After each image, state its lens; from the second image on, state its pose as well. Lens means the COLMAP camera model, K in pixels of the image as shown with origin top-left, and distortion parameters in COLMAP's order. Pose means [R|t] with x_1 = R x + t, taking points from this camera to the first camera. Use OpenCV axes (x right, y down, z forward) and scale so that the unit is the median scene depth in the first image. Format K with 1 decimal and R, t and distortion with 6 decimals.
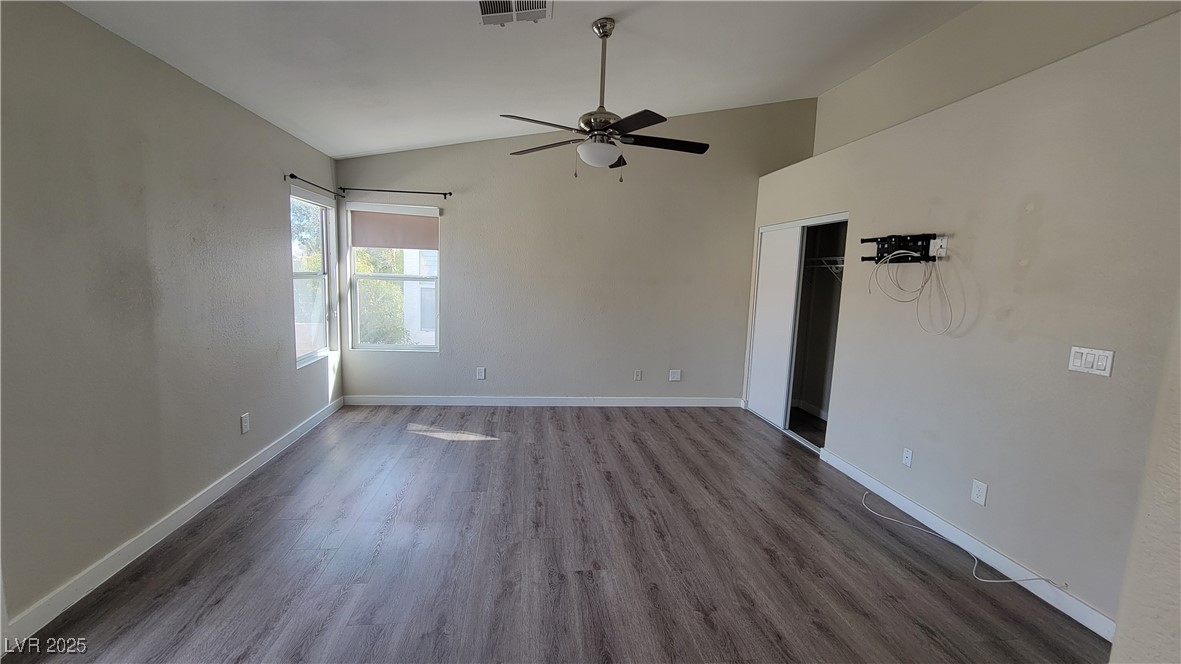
lens RADIAL K [[480.3, 0, 589.0], [0, 480.3, 333.3], [0, 0, 1]] dist [0.001266, 0.000407]
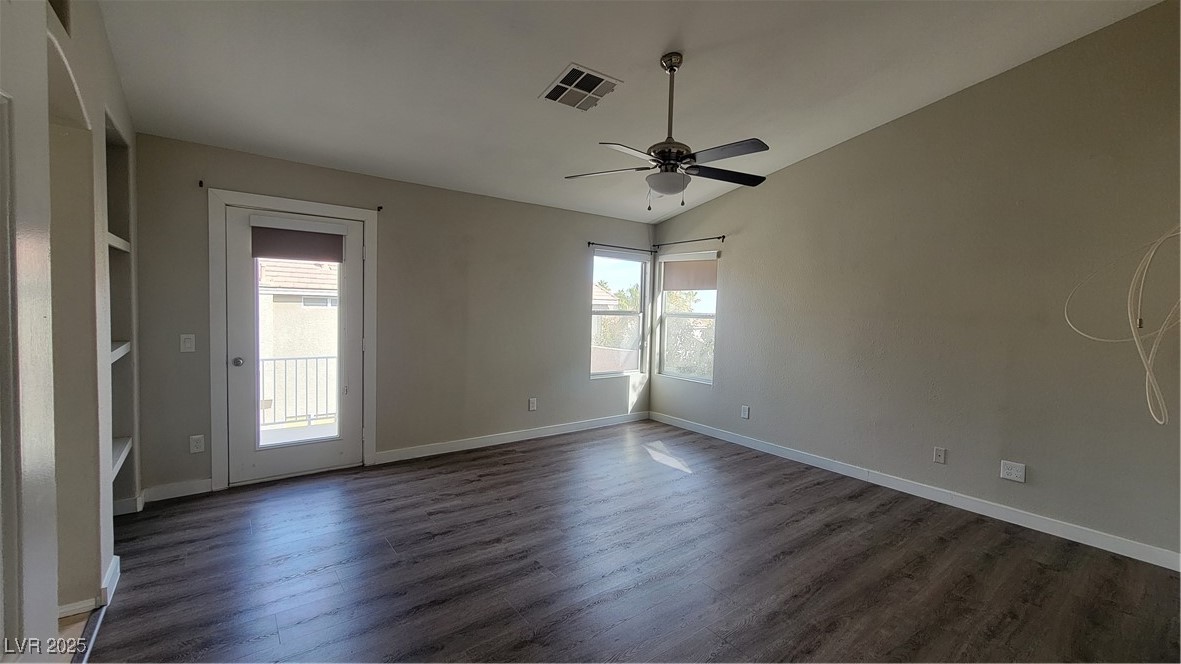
lens RADIAL K [[480.3, 0, 588.8], [0, 480.3, 329.6], [0, 0, 1]] dist [0.001266, 0.000407]
pose [[0.506288, 0.019466, -0.862145, 0.484519], [-0.114143, 0.992462, -0.044621, -0.003500], [0.854777, 0.120999, 0.504694, 0.228139]]
